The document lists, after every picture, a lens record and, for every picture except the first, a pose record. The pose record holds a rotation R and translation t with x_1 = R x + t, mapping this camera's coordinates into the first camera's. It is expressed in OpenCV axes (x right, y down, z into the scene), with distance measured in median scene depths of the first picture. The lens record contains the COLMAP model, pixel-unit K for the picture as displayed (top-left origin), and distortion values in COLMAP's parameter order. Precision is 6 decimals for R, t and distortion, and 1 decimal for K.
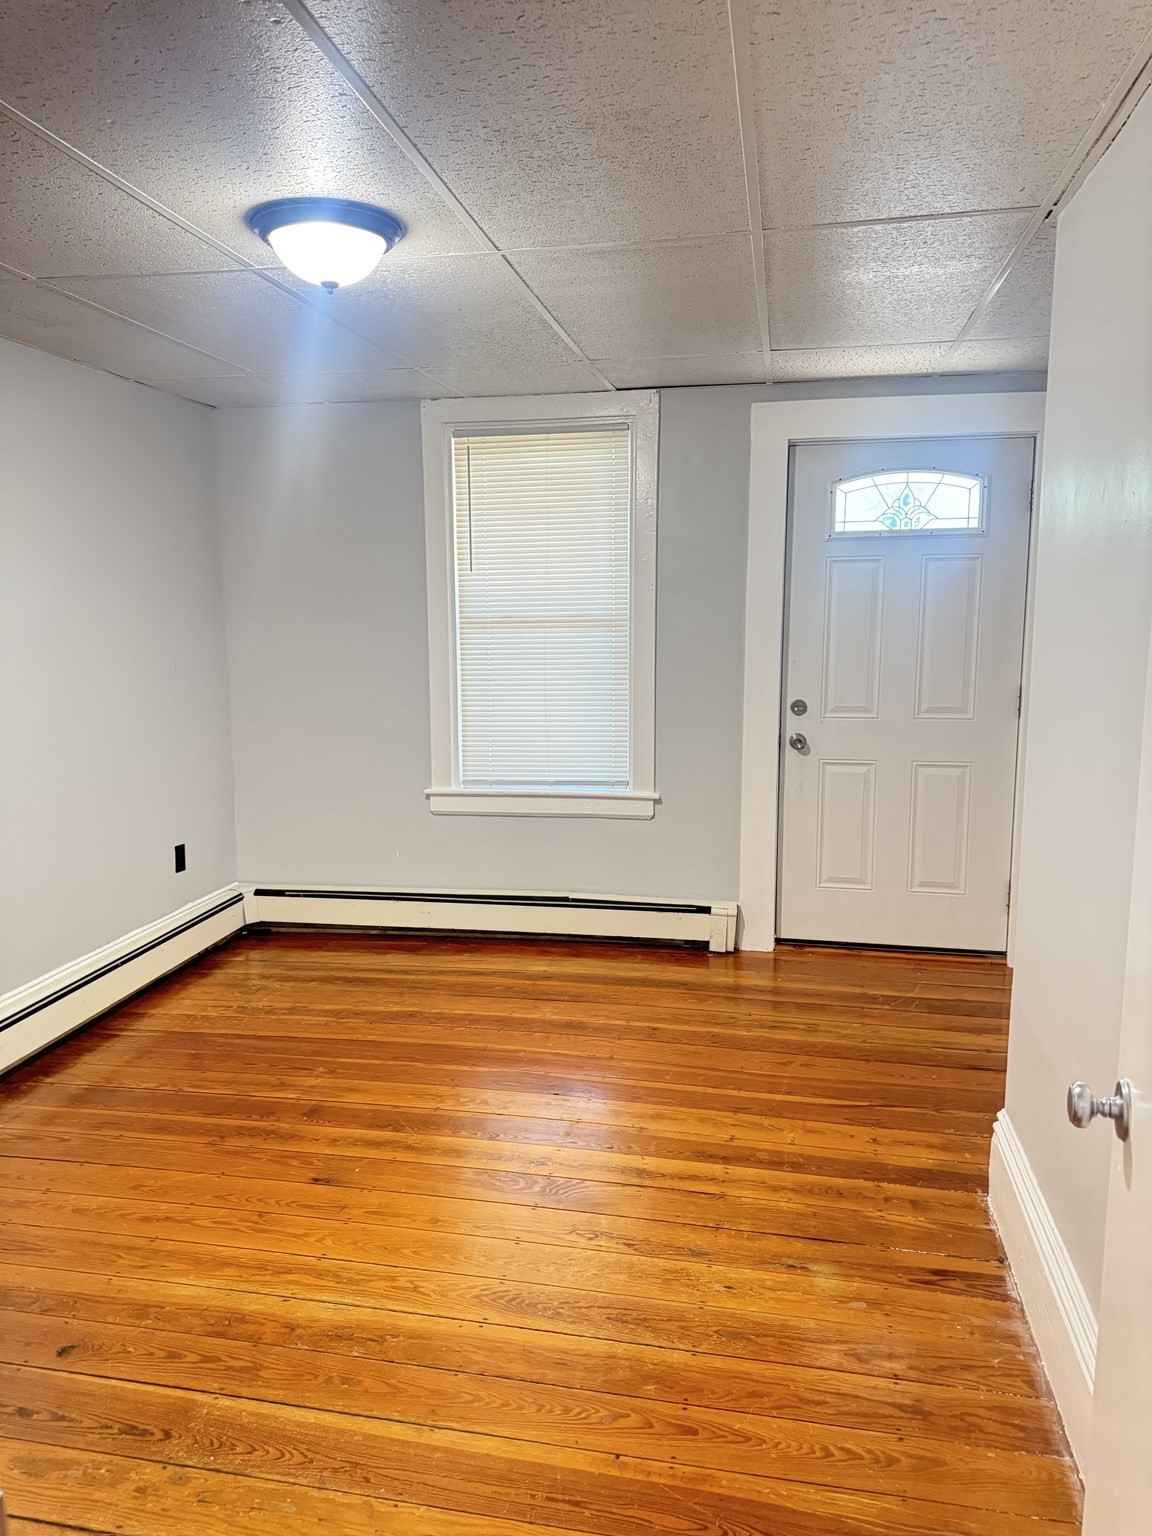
lens RADIAL K [[1089.4, 0, 571.9], [0, 1089.4, 765.4], [0, 0, 1]] dist [0.059253, -0.049901]
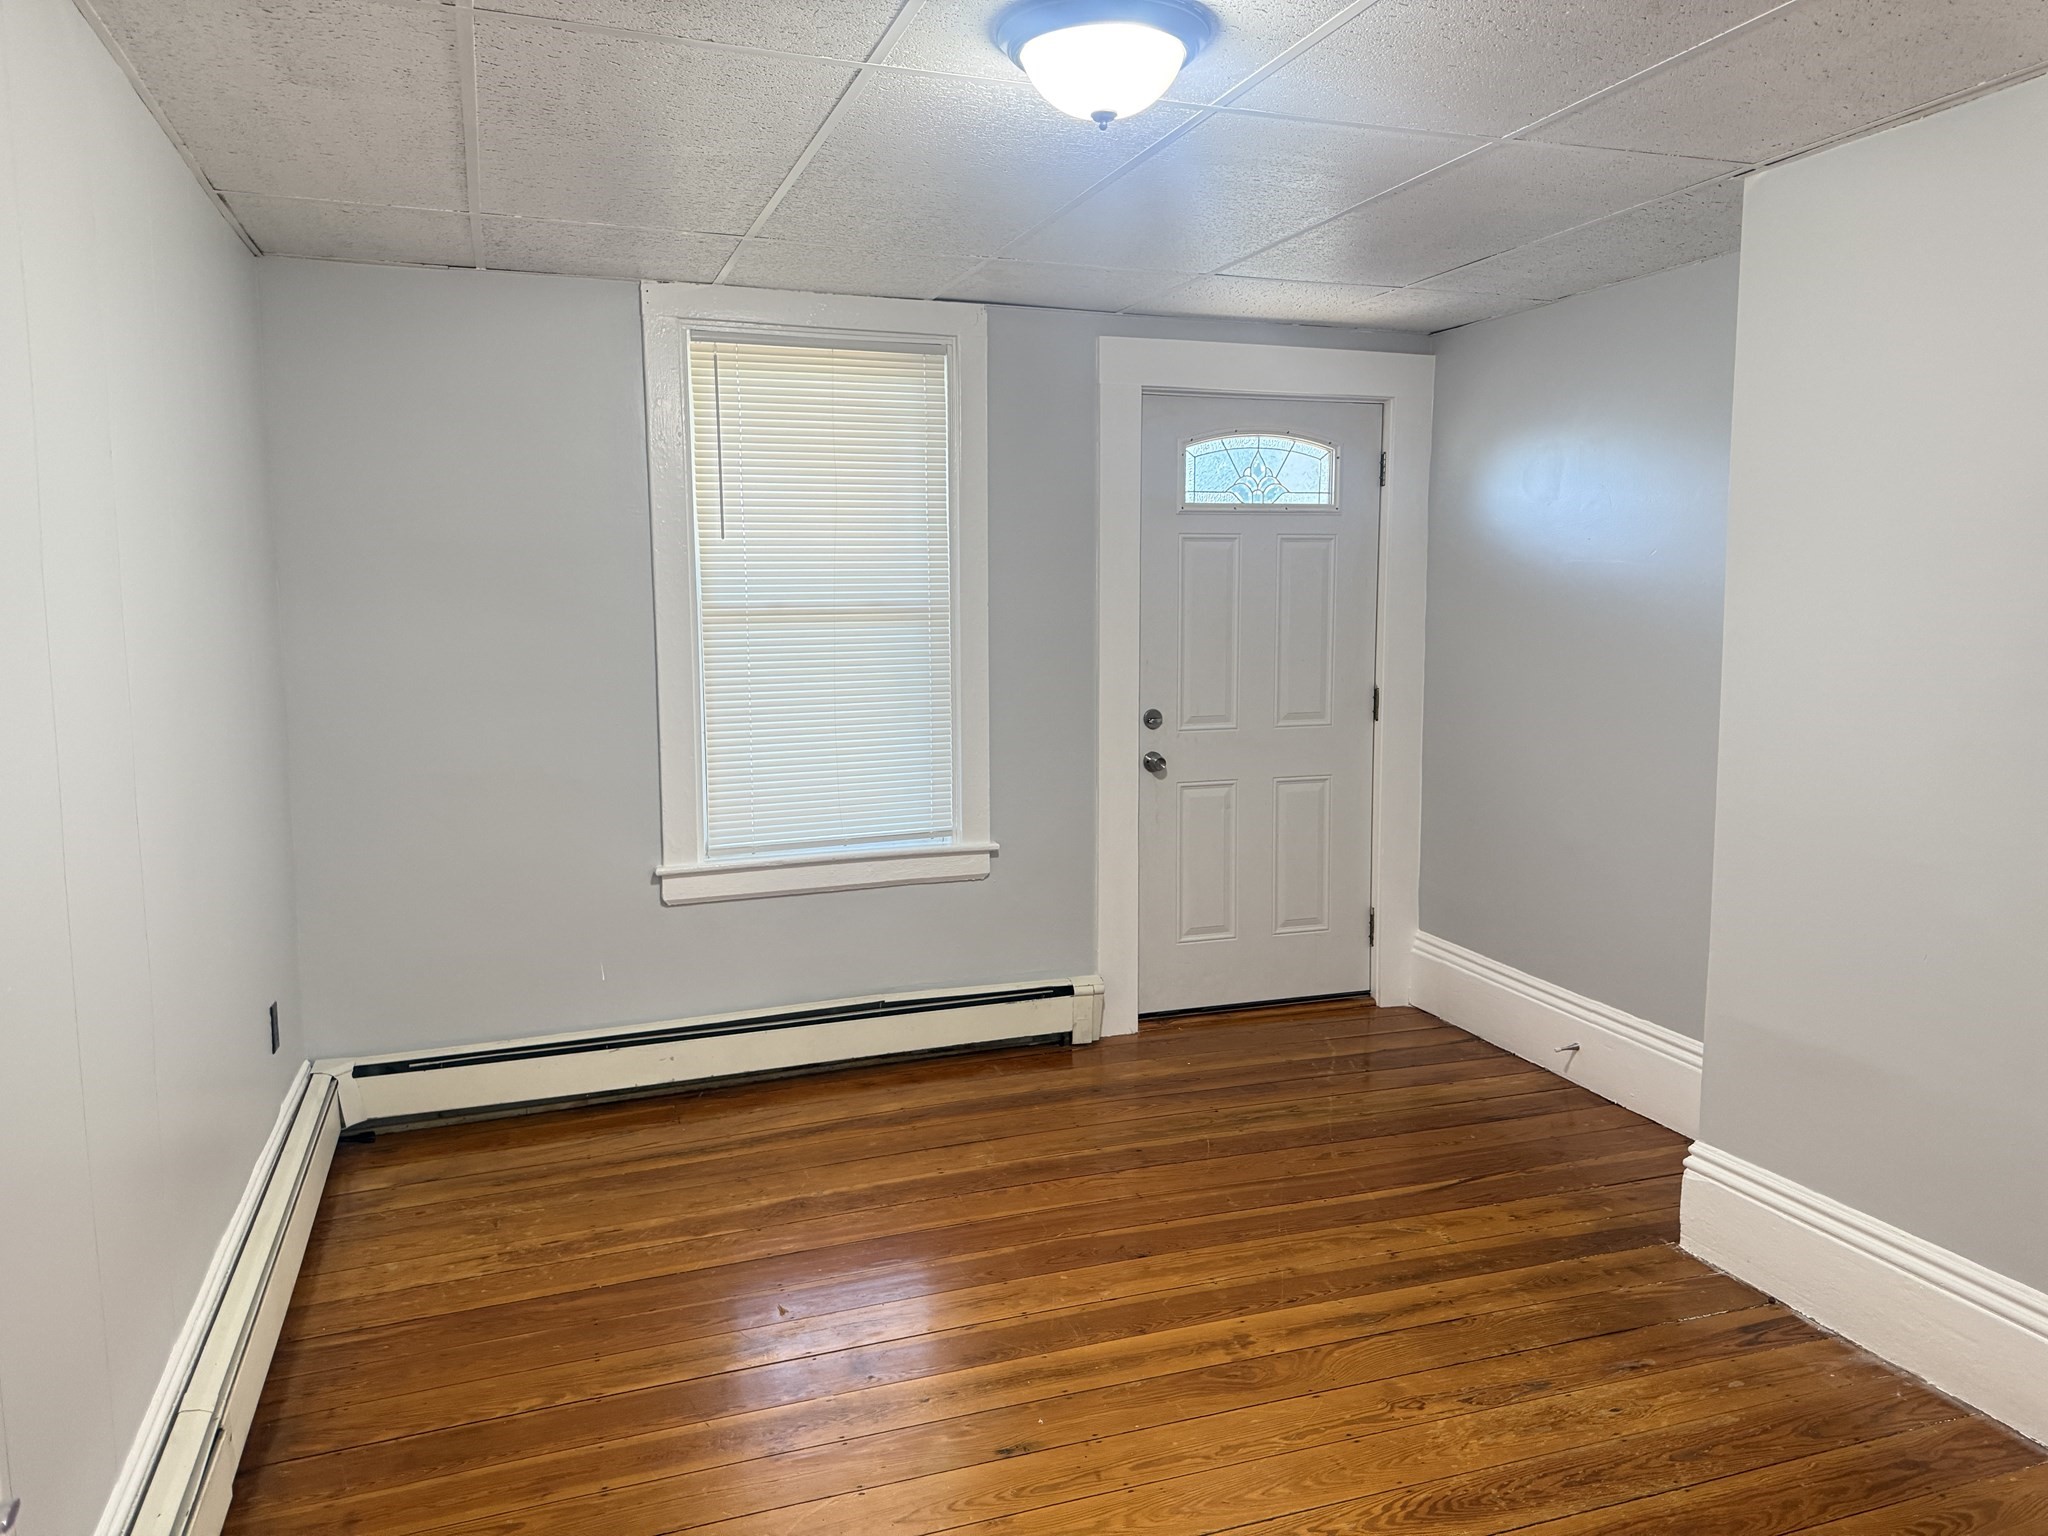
lens RADIAL K [[1452.5, 0, 1035.1], [0, 1452.5, 755.4], [0, 0, 1]] dist [0.059253, -0.049901]
pose [[0.852716, -0.051706, 0.519810, -0.427317], [0.073970, 0.997014, -0.022170, -0.010143], [-0.517112, 0.057355, 0.853994, 0.145549]]
